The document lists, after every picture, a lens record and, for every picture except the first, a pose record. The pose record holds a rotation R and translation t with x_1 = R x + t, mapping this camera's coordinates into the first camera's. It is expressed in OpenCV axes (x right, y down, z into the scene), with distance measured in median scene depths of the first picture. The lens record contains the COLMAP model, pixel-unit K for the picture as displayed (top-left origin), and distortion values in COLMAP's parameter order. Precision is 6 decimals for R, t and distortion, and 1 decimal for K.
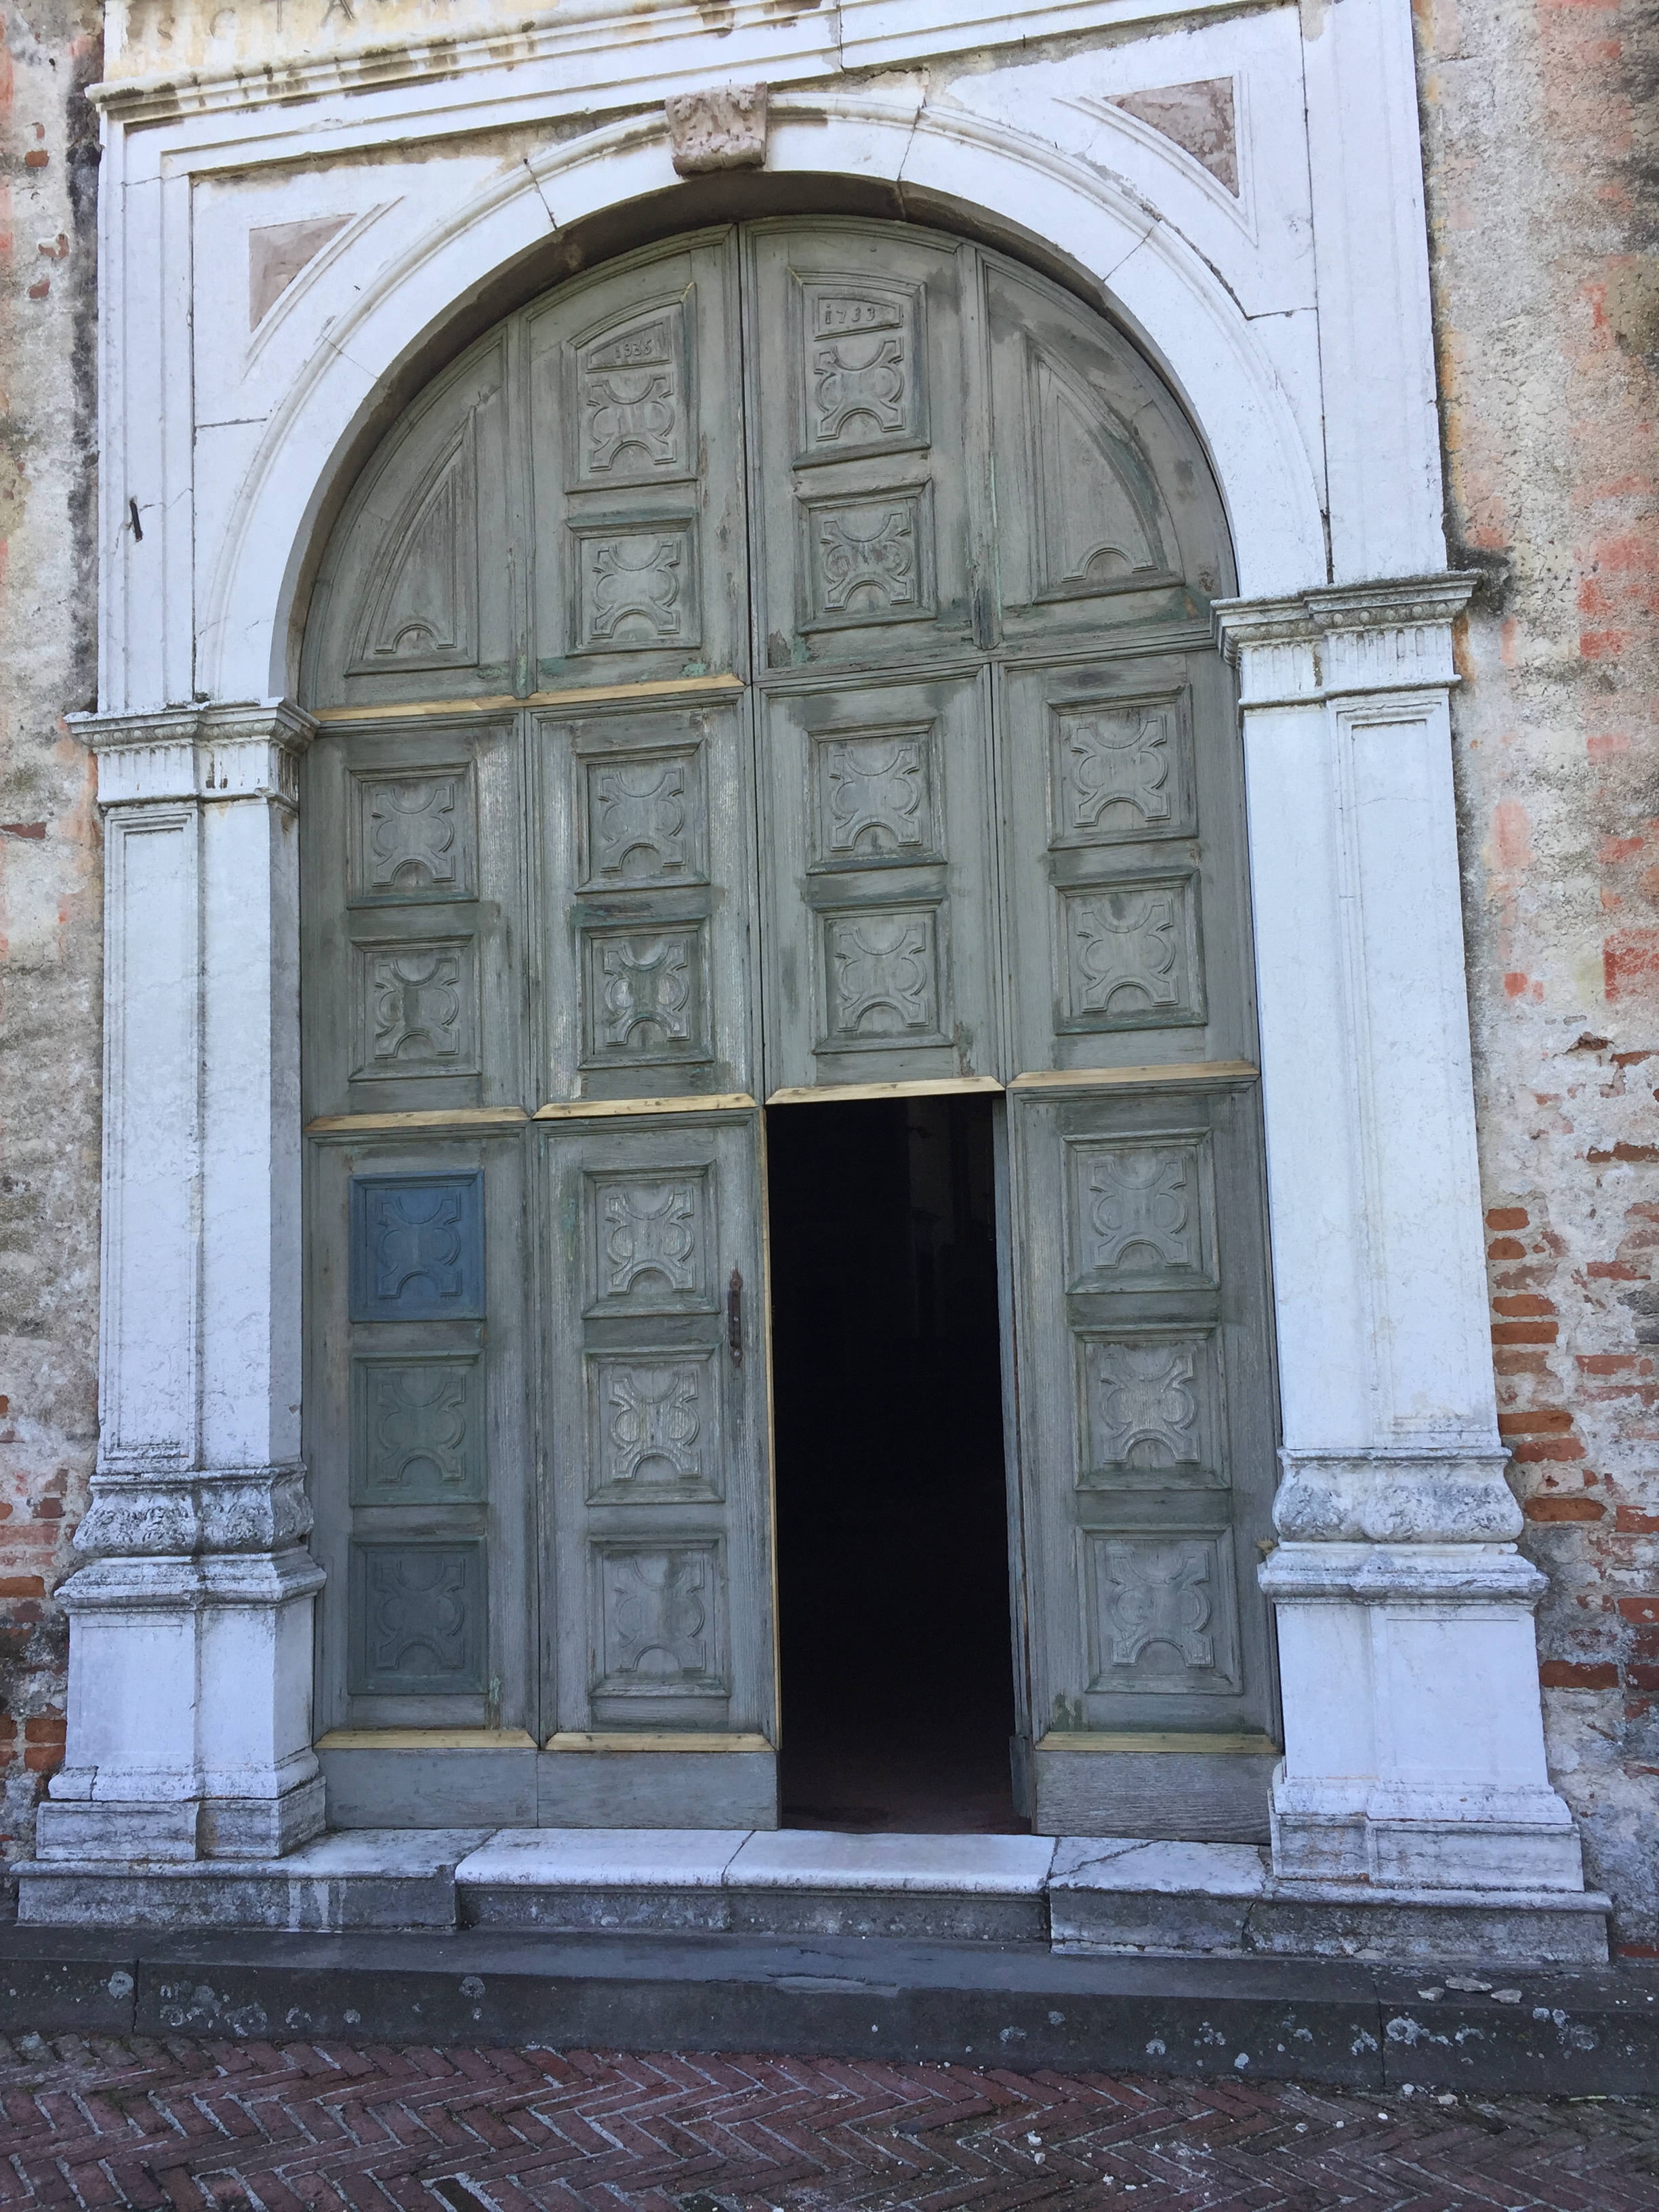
lens RADIAL K [[1863.3, 0, 819.7], [0, 1863.3, 1109.7], [0, 0, 1]] dist [0.095643, -0.148430]
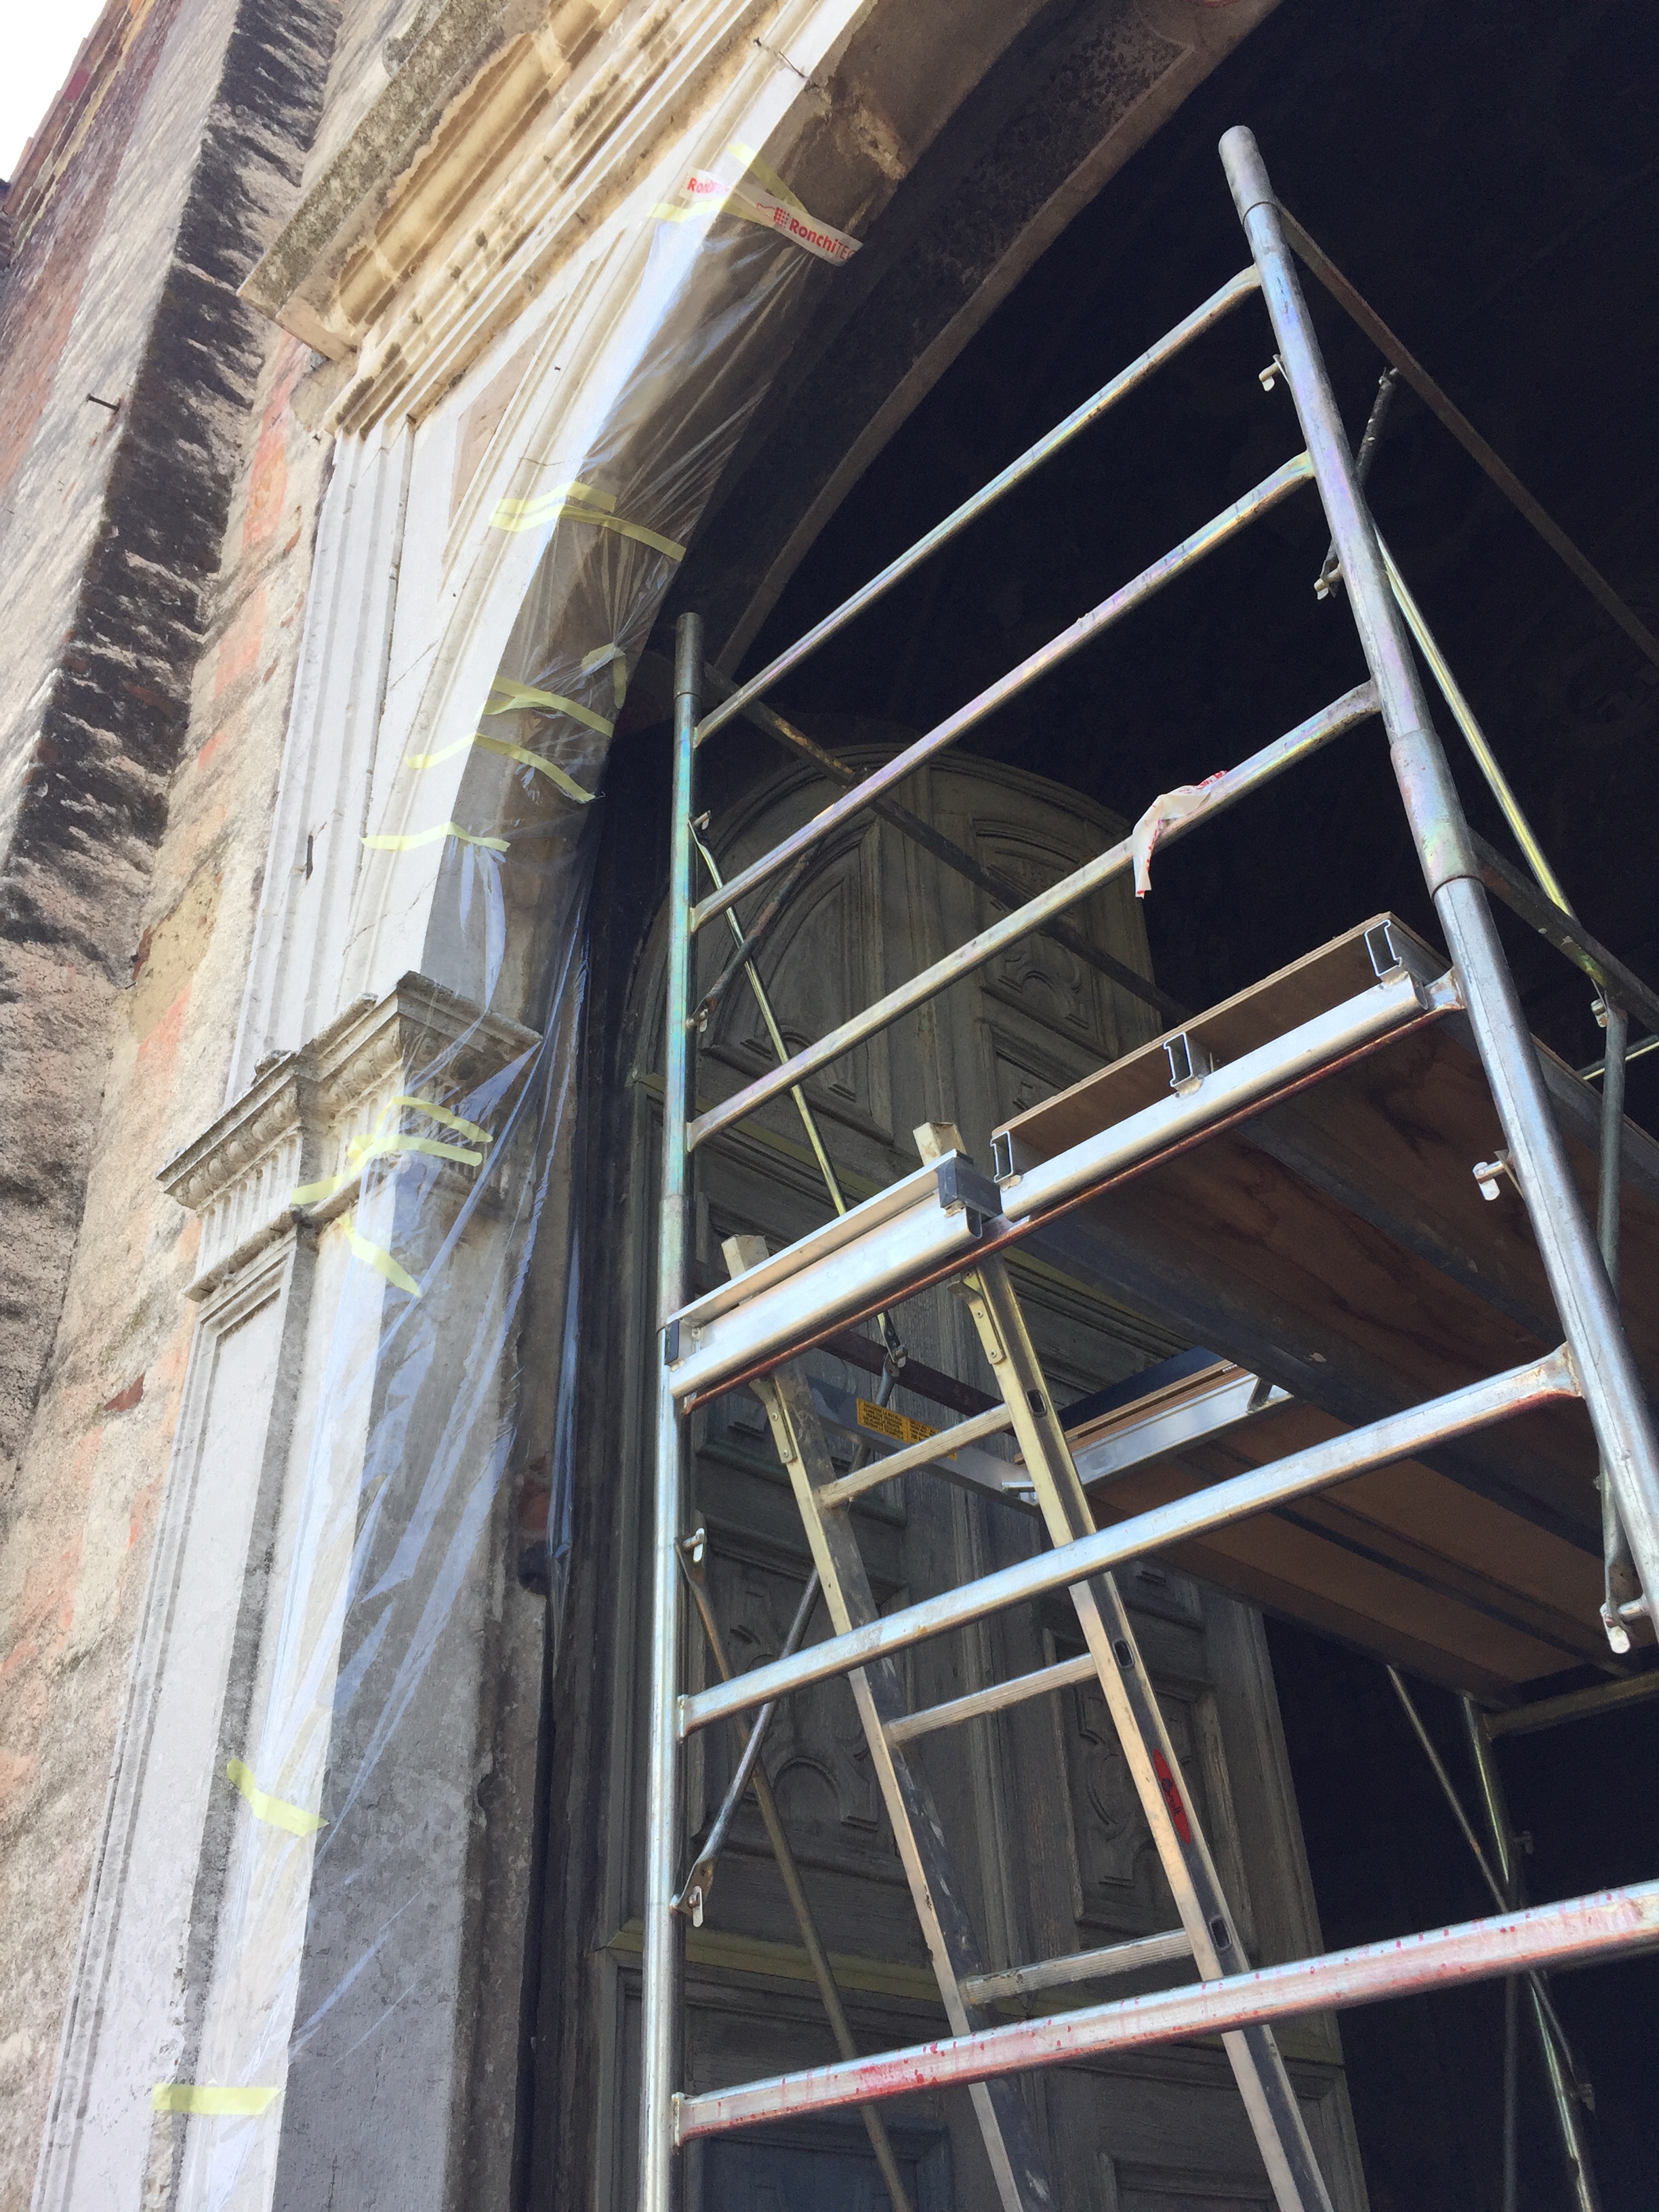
lens RADIAL K [[1863.3, 0, 819.7], [0, 1863.3, 1109.7], [0, 0, 1]] dist [0.095643, -0.148430]
pose [[0.808364, -0.341351, -0.479611, 0.023971], [0.073907, 0.867121, -0.492584, 0.061795], [0.584025, 0.362740, 0.726178, 0.732245]]
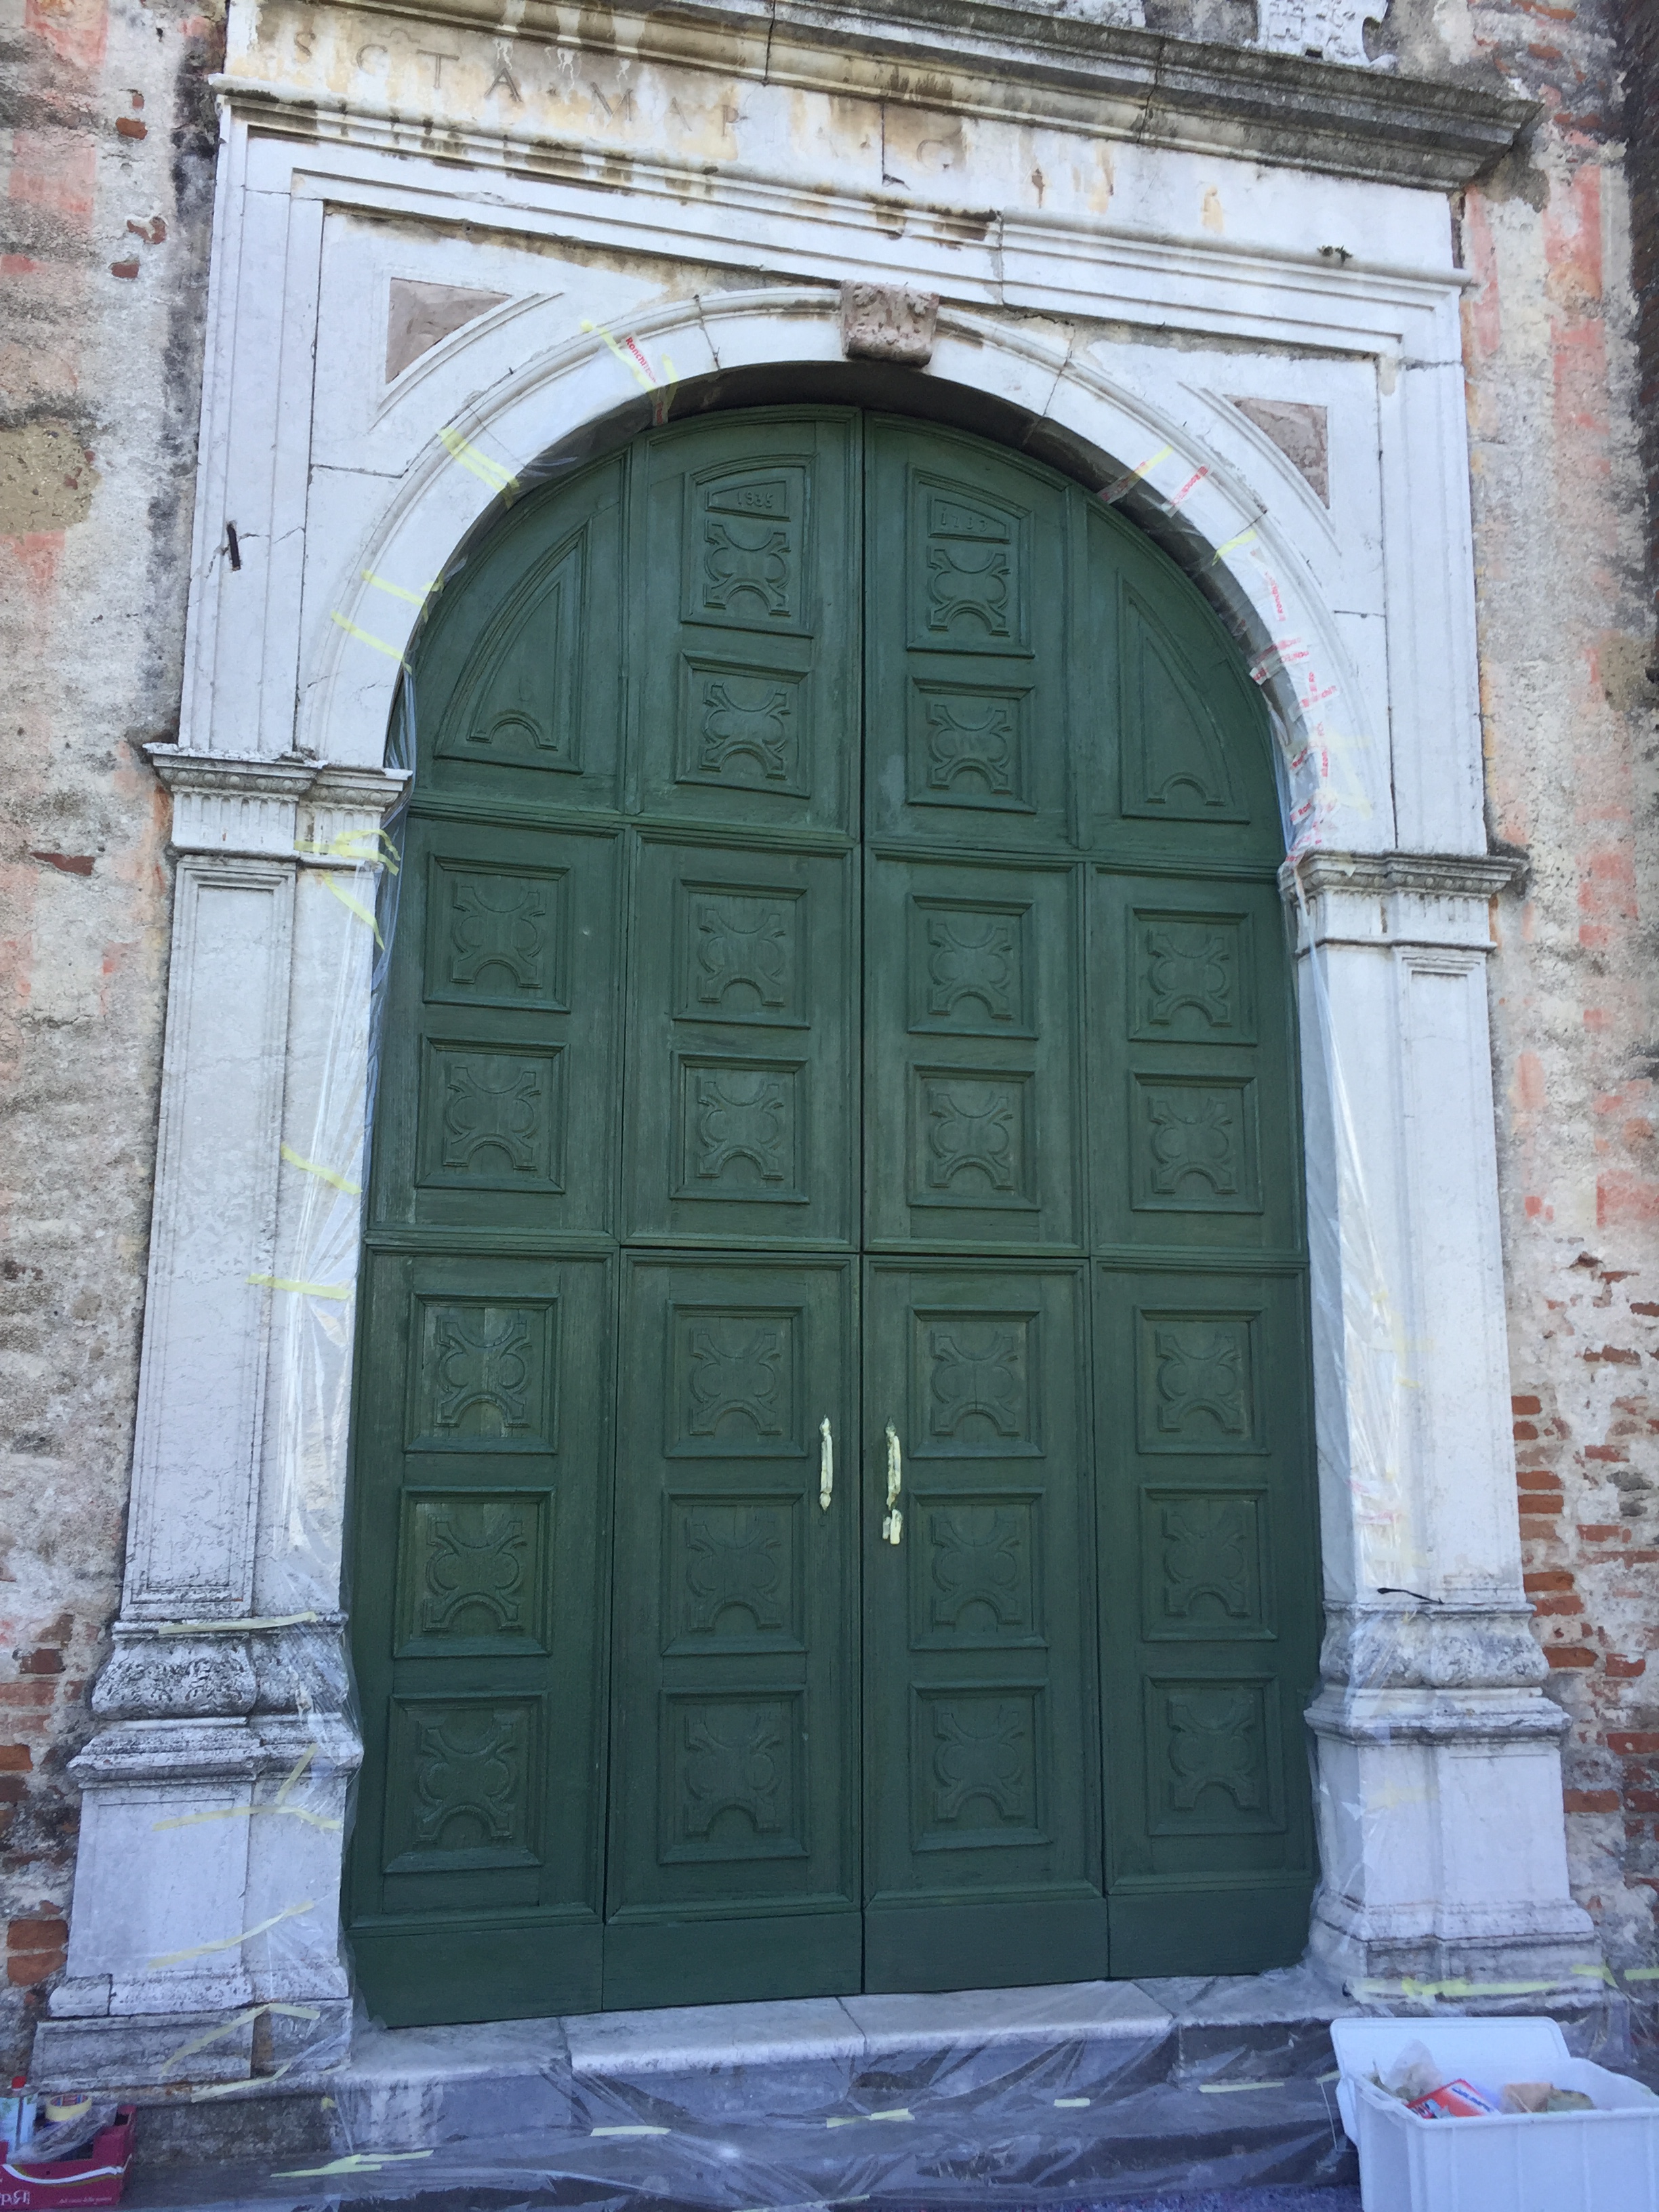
lens RADIAL K [[1863.3, 0, 819.7], [0, 1863.3, 1109.7], [0, 0, 1]] dist [0.095643, -0.148430]
pose [[0.911938, 0.112456, 0.394618, -0.455811], [-0.080422, 0.992044, -0.096859, 0.021520], [-0.402371, 0.056593, 0.913726, 0.080530]]
